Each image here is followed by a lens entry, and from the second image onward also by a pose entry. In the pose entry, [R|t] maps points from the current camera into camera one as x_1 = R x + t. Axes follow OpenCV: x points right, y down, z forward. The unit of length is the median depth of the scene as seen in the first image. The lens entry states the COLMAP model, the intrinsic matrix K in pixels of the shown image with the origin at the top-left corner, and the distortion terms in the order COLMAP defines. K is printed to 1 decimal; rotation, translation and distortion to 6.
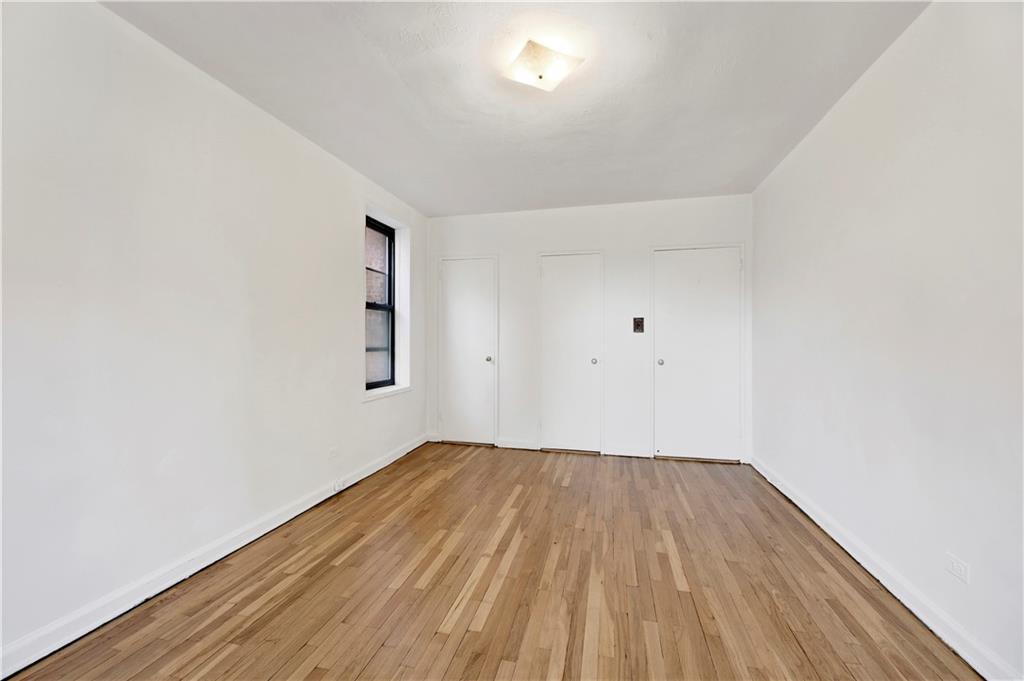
lens RADIAL K [[446.3, 0, 503.9], [0, 446.3, 342.4], [0, 0, 1]] dist [-0.002940, -0.000850]
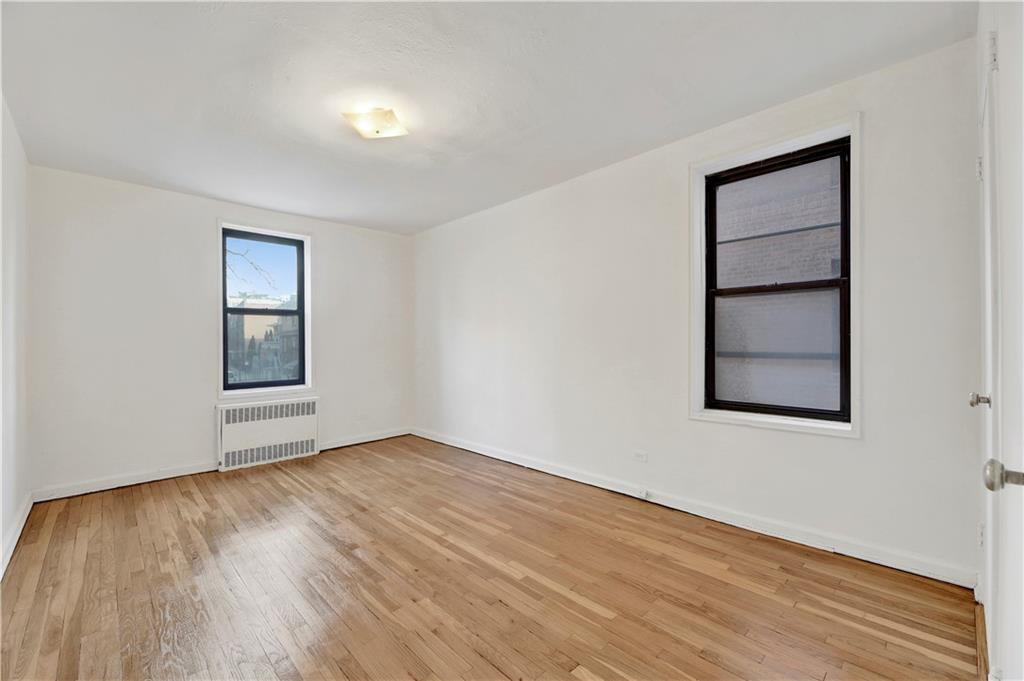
lens RADIAL K [[446.3, 0, 502.6], [0, 446.3, 341.3], [0, 0, 1]] dist [-0.002940, -0.000850]
pose [[-0.566049, 0.002156, -0.824369, 0.675382], [0.003121, 0.999995, 0.000473, -0.005899], [0.824366, -0.002306, -0.566053, 1.482601]]
